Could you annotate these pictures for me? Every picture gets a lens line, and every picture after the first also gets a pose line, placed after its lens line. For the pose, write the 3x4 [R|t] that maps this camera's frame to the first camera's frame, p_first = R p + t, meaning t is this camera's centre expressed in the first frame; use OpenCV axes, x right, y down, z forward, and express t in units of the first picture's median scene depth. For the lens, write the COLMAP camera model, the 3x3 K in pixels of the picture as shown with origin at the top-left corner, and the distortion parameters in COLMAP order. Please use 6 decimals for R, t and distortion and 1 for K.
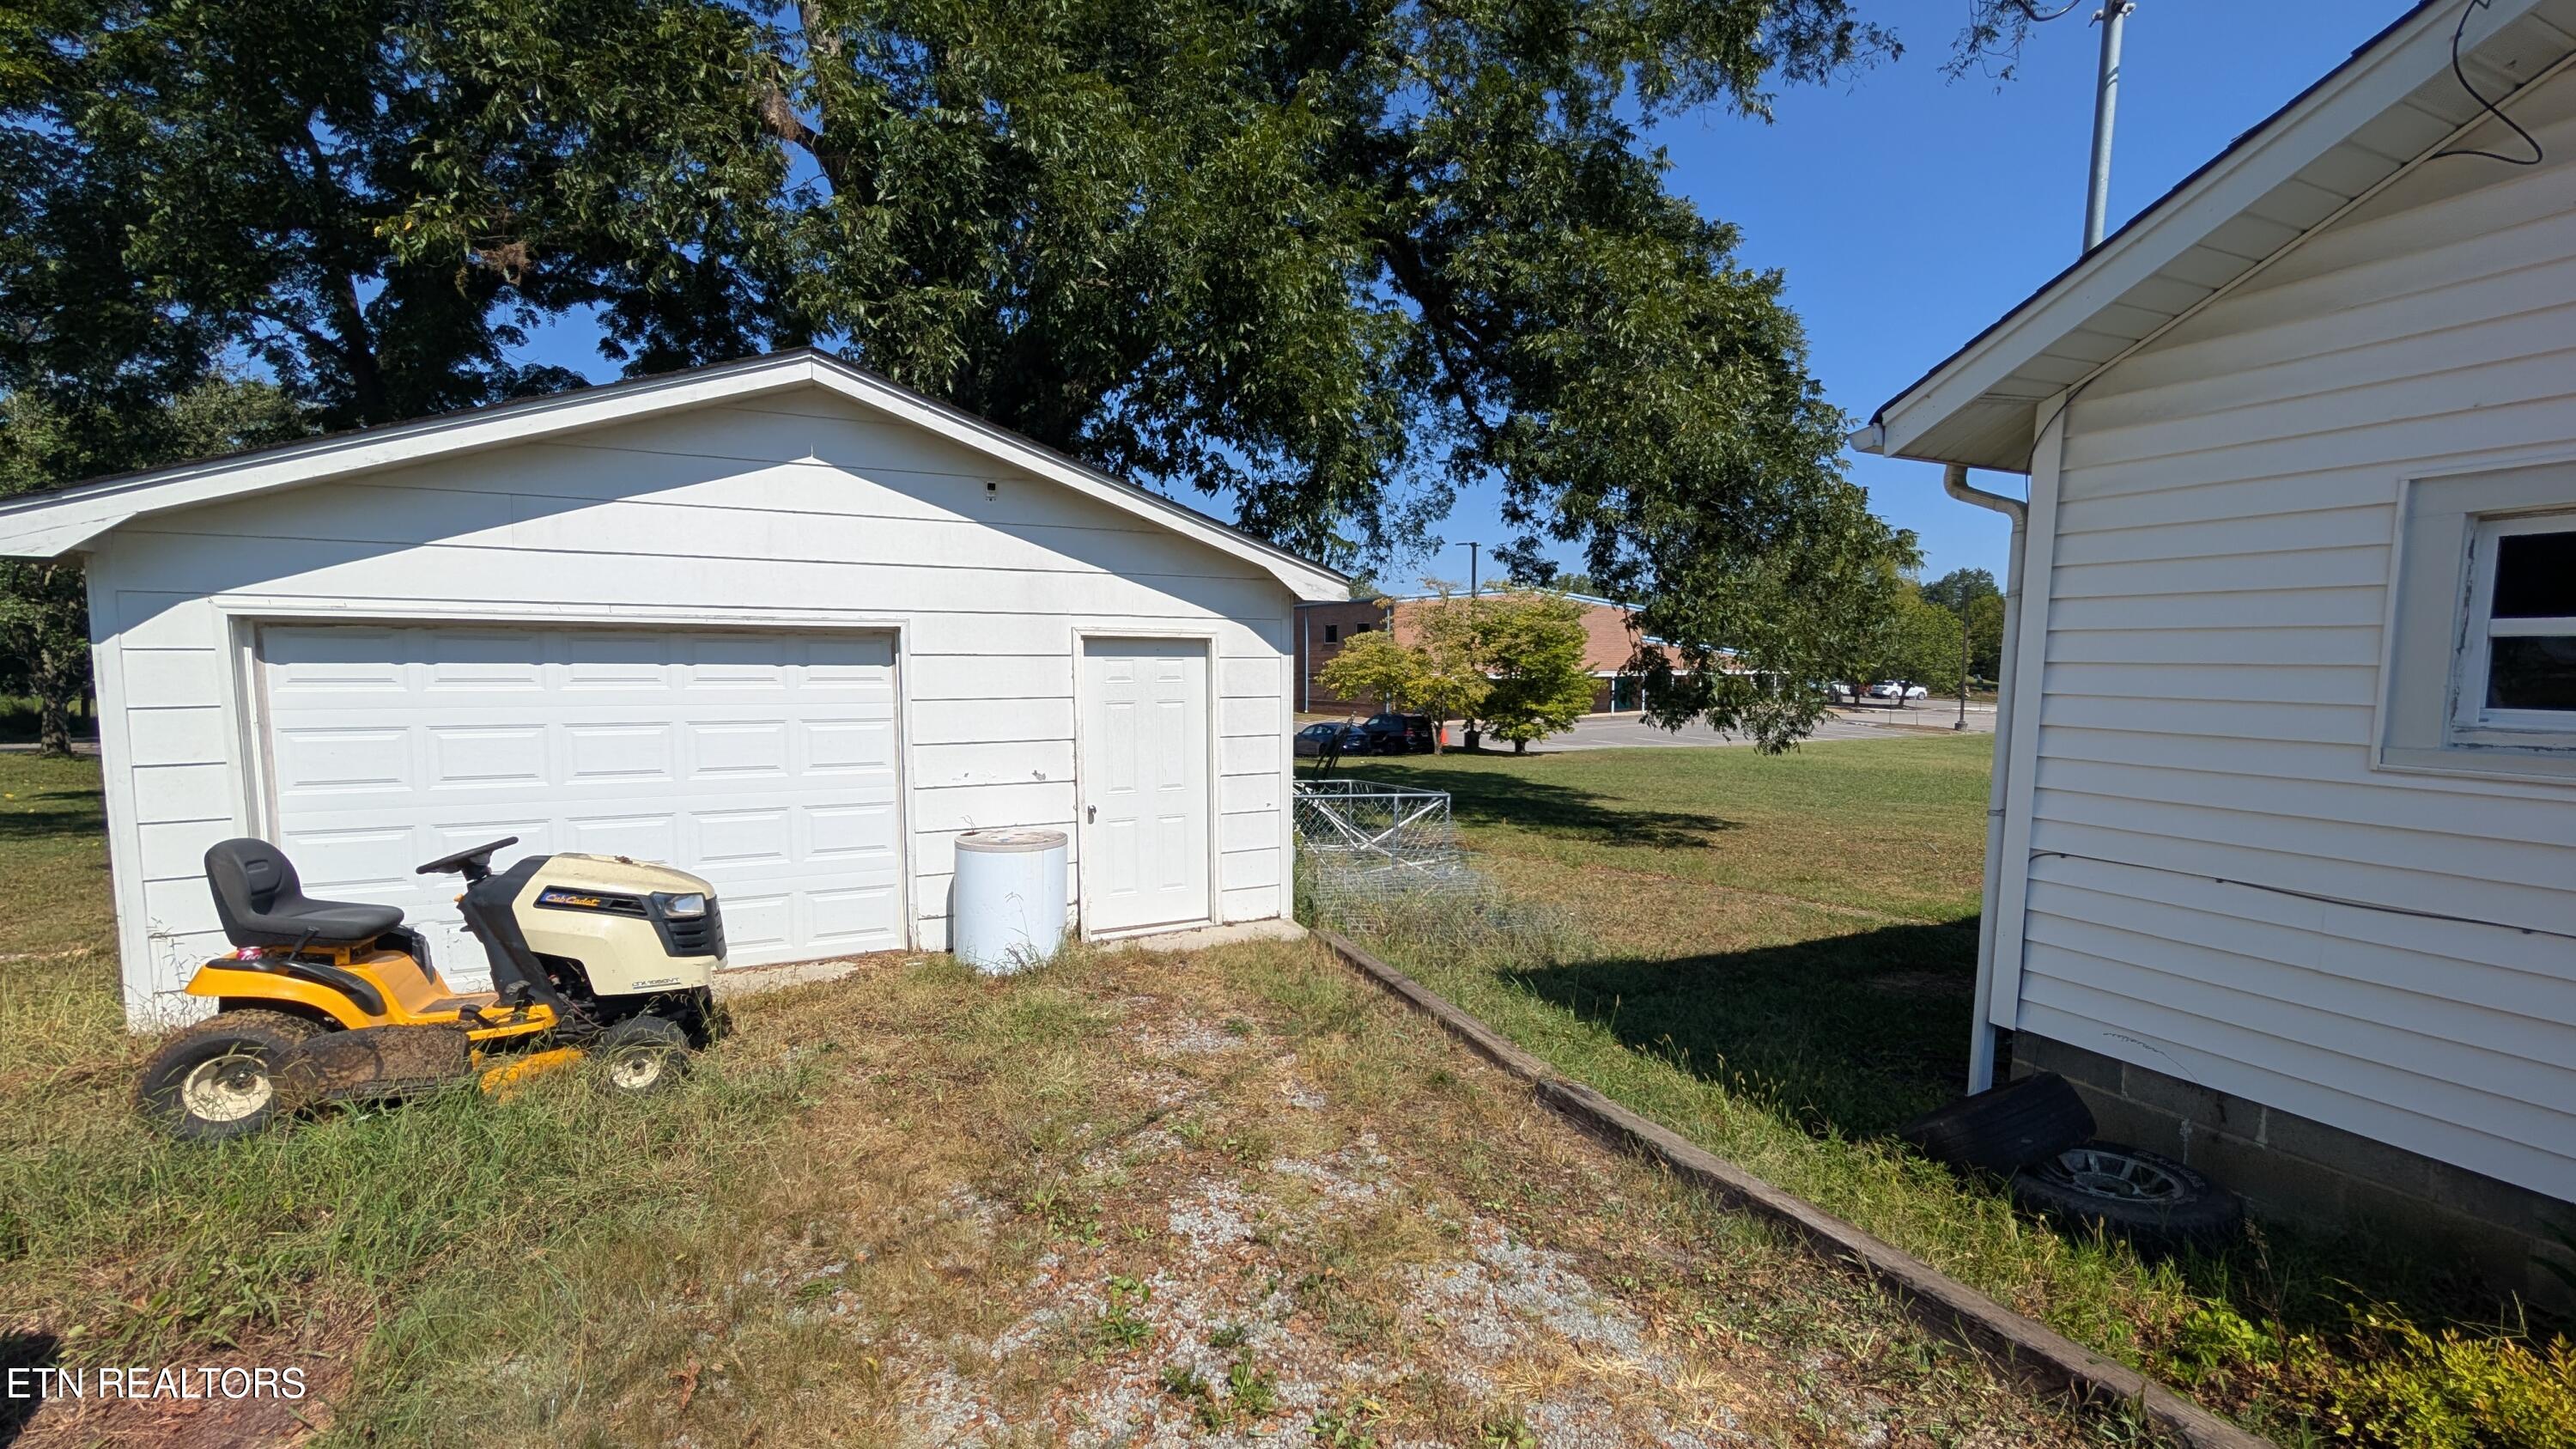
lens RADIAL K [[976.0, 0, 1301.5], [0, 976.0, 726.9], [0, 0, 1]] dist [-0.001377, 0.000685]
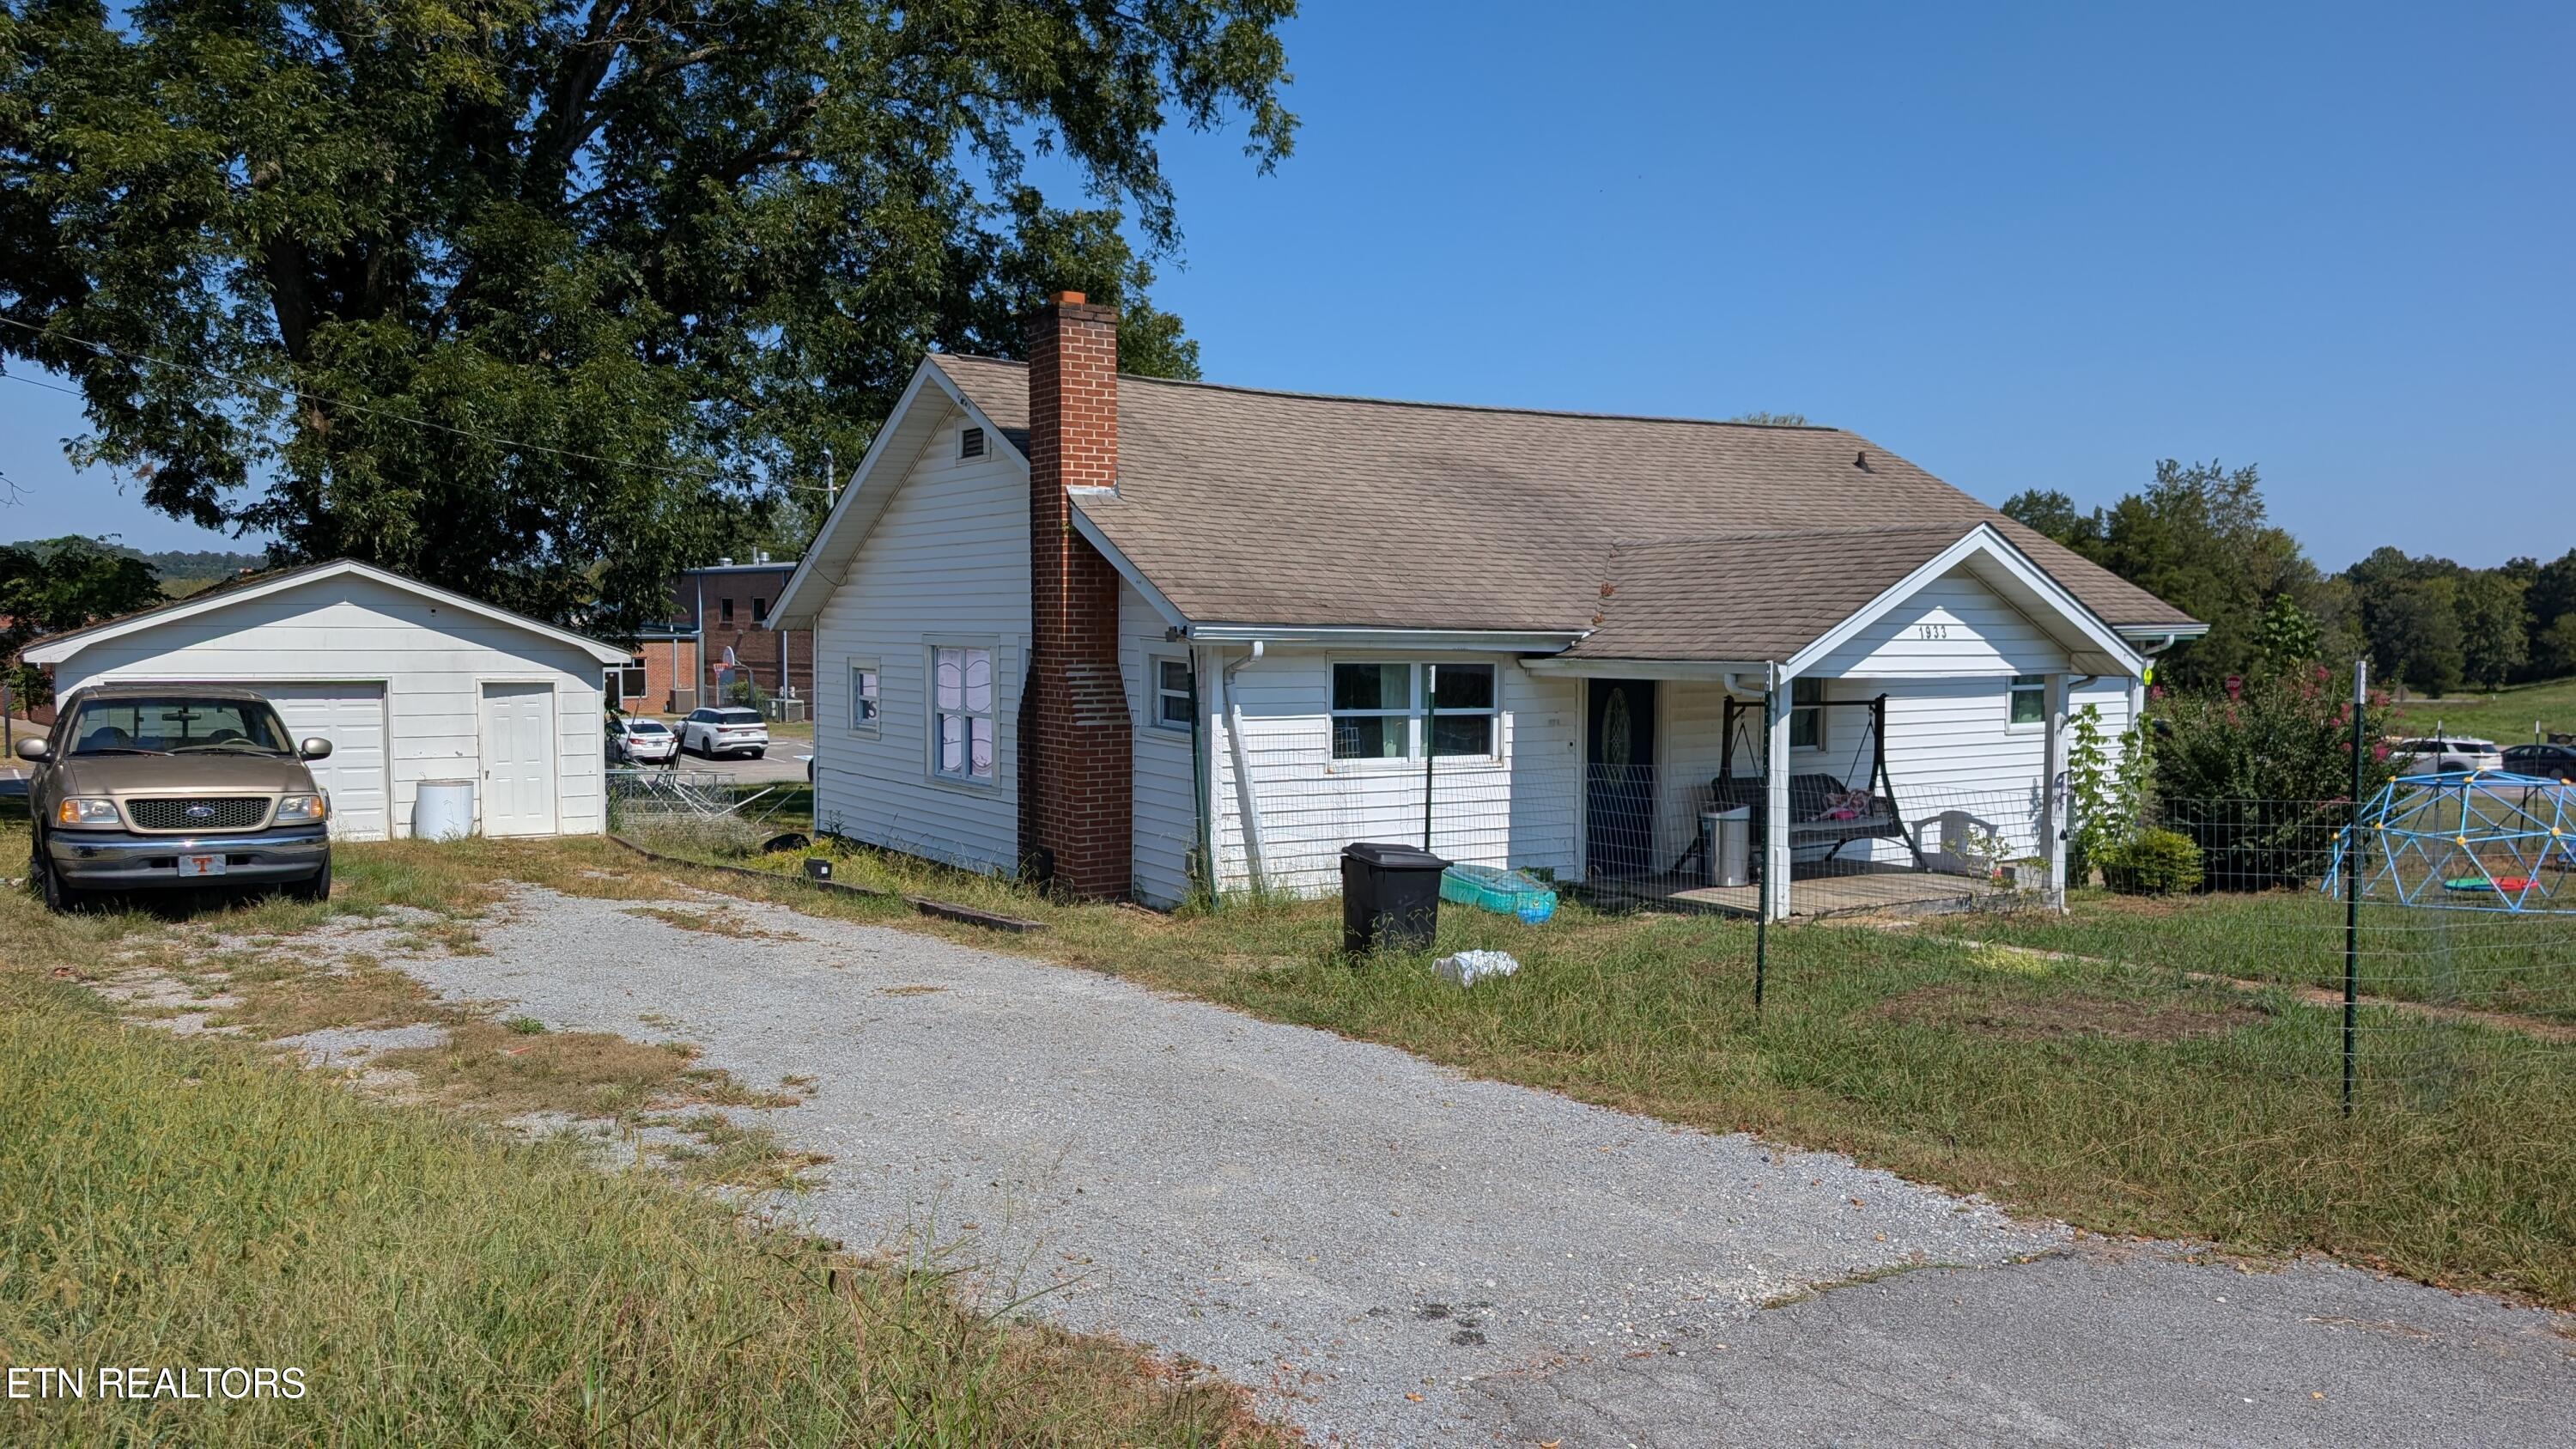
lens RADIAL K [[1875.0, 0, 1253.2], [0, 1875.0, 755.0], [0, 0, 1]] dist [0.048839, -0.046837]
pose [[0.991127, -0.003944, 0.132857, 0.836871], [0.003846, 0.999992, 0.000992, 0.056025], [-0.132860, -0.000472, 0.991135, -3.078573]]
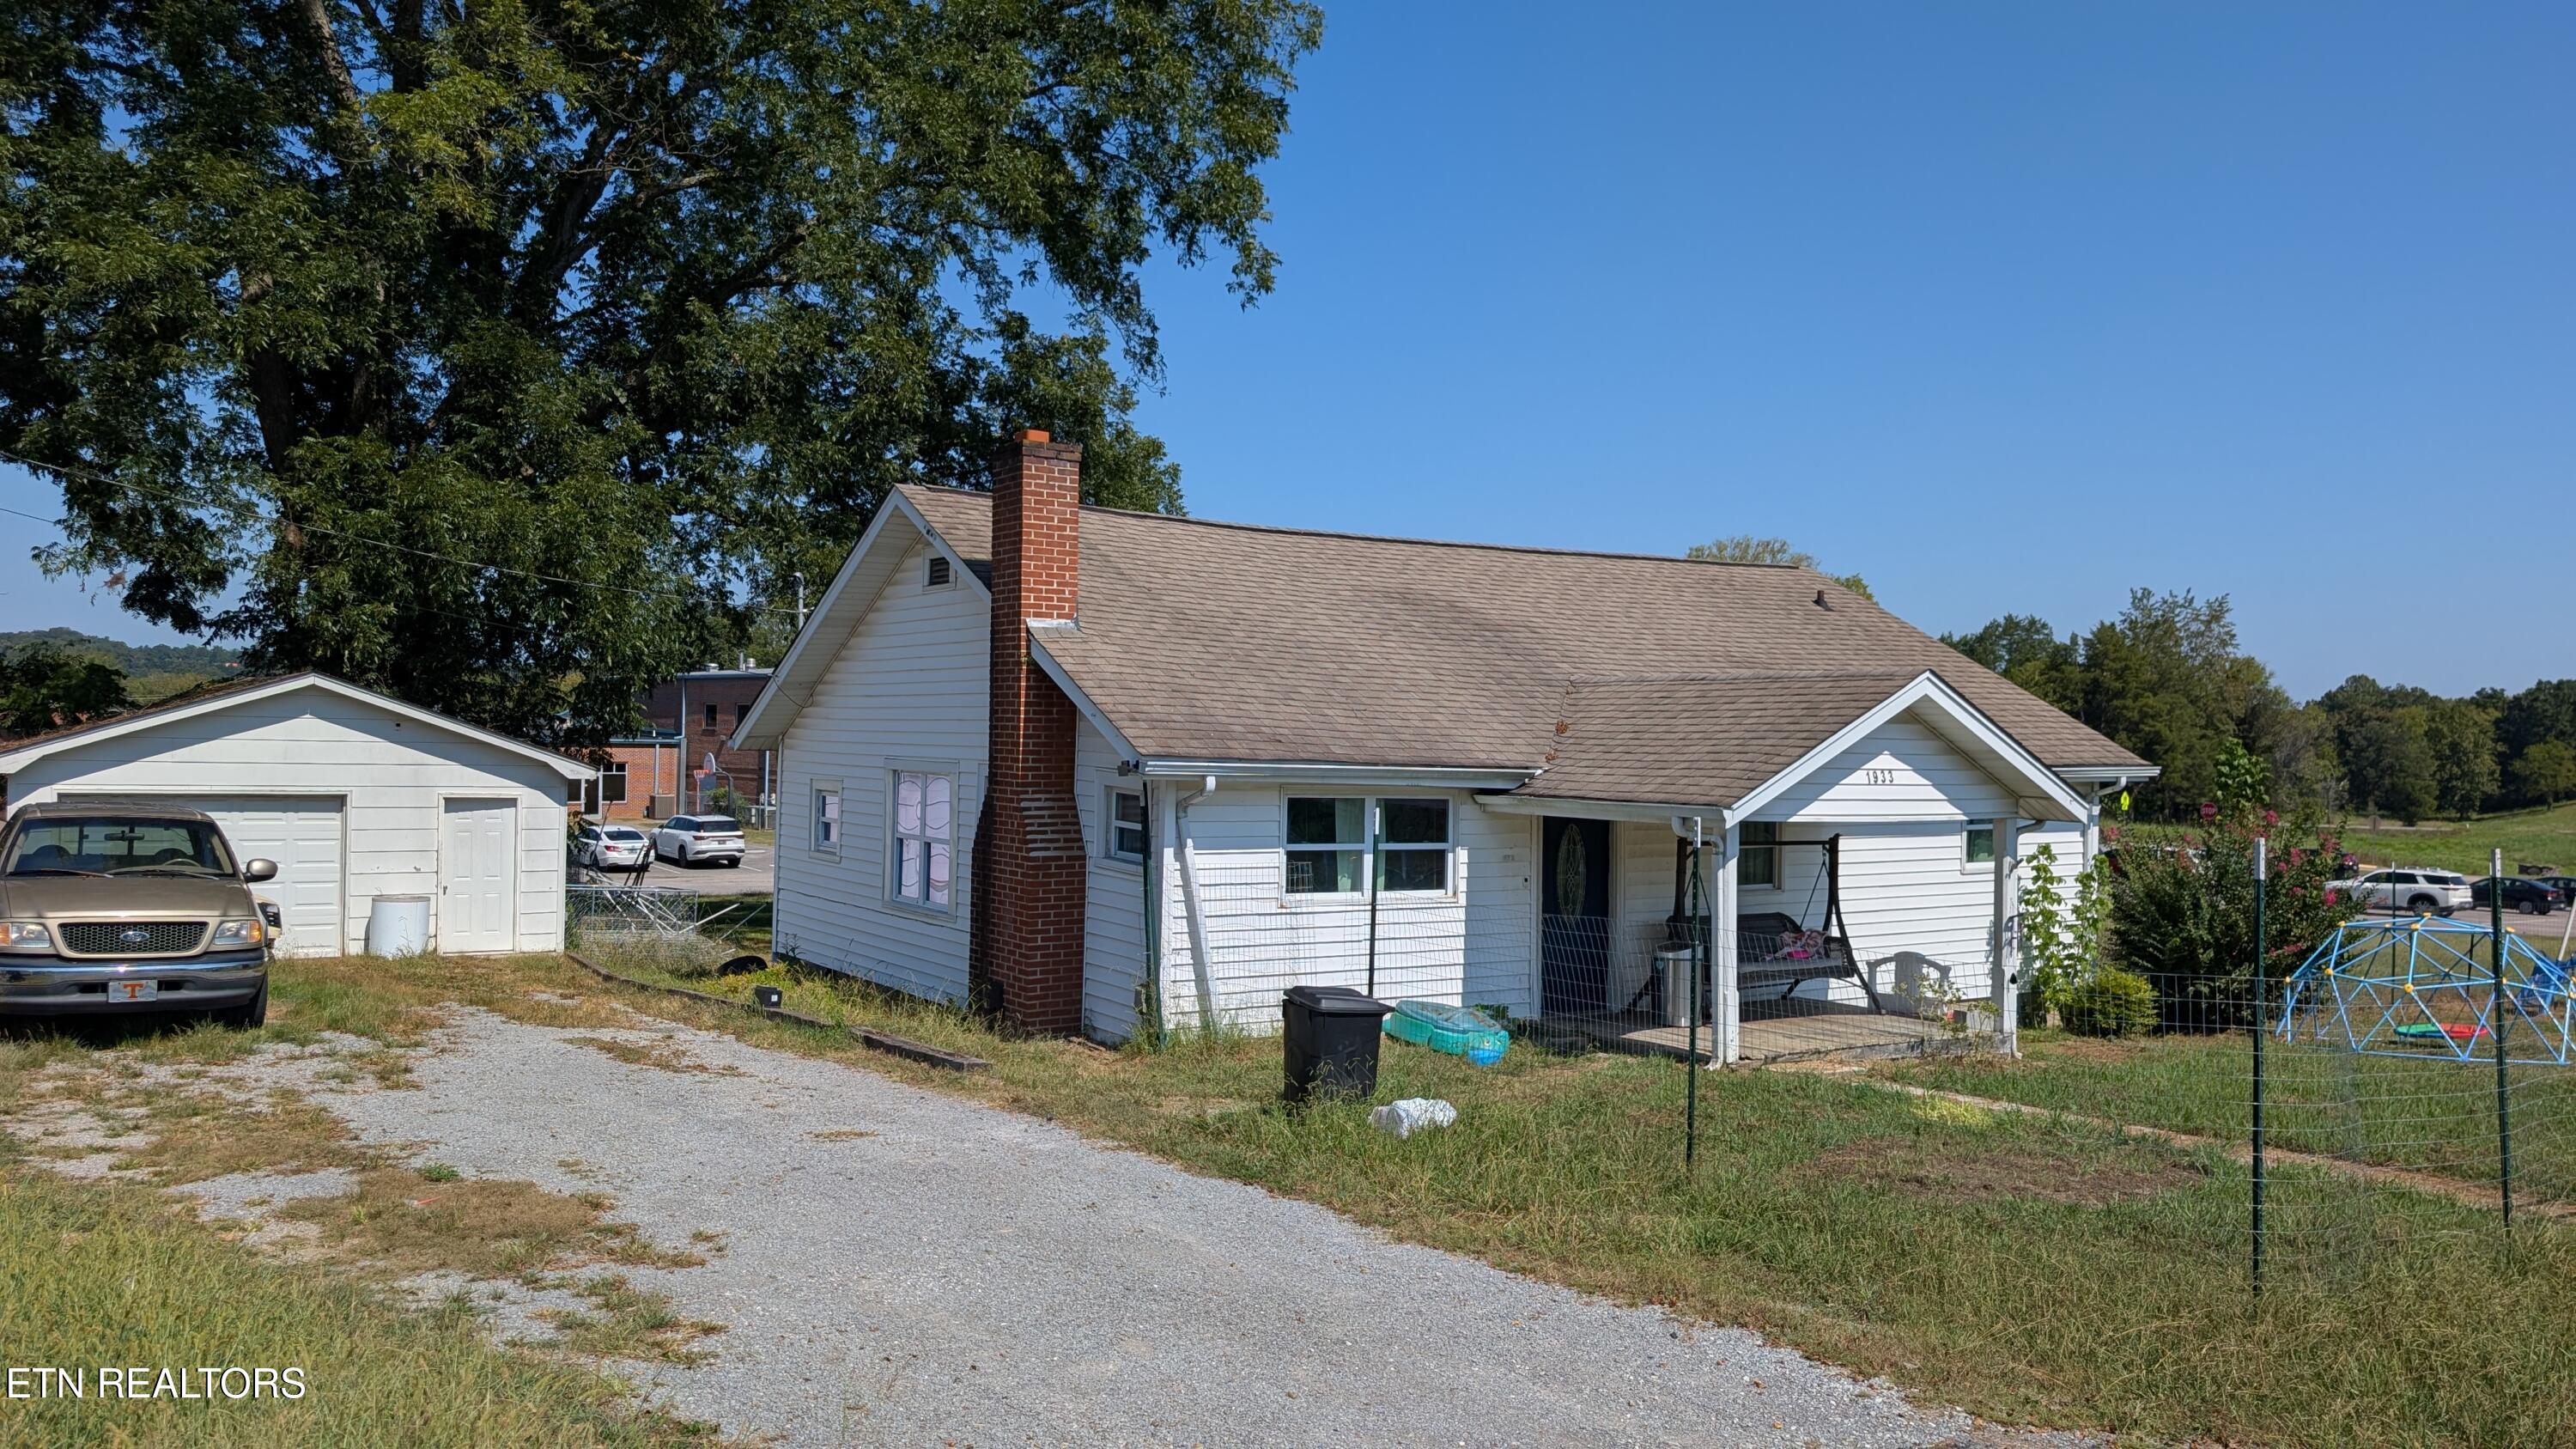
lens RADIAL K [[1875.0, 0, 1277.5], [0, 1875.0, 727.6], [0, 0, 1]] dist [0.048839, -0.046837]
pose [[0.988453, 0.020309, 0.150164, 0.883292], [-0.009673, 0.997413, -0.071225, 0.021169], [-0.151222, 0.068950, 0.986092, -3.094697]]
